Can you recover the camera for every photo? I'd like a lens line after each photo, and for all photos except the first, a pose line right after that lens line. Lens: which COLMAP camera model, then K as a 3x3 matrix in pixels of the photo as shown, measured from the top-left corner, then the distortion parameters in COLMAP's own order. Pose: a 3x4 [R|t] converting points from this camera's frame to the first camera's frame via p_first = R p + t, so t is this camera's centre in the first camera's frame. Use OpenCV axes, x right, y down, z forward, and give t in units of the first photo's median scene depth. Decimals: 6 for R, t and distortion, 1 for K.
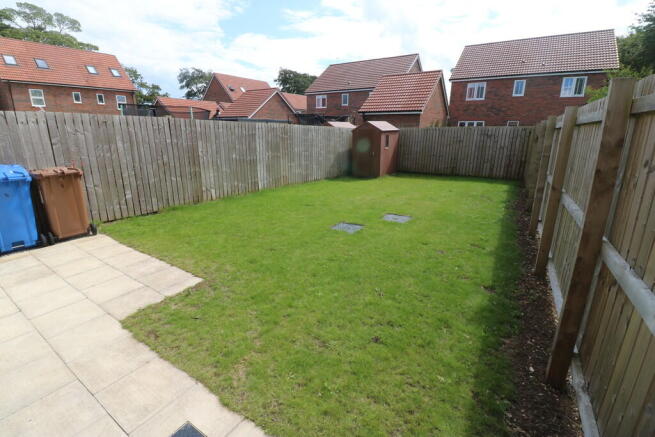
lens RADIAL K [[302.5, 0, 327.7], [0, 302.5, 215.2], [0, 0, 1]] dist [-0.015080, -0.006104]
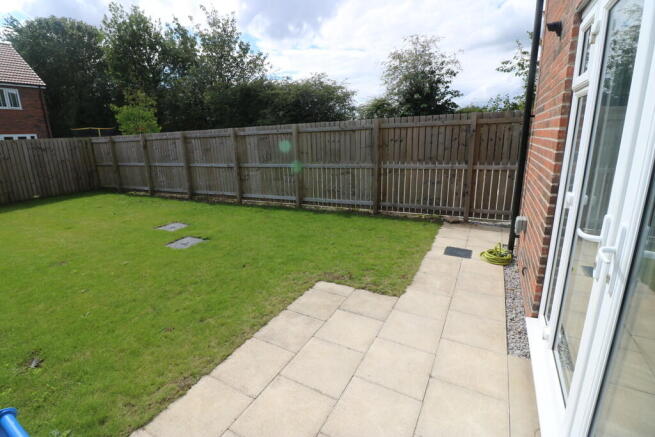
lens RADIAL K [[302.5, 0, 317.8], [0, 302.5, 207.8], [0, 0, 1]] dist [-0.015080, -0.006104]
pose [[-0.056202, -0.236430, 0.970022, -1.289445], [0.300067, 0.922641, 0.242267, -0.250668], [-0.952261, 0.304688, 0.019091, 0.879752]]
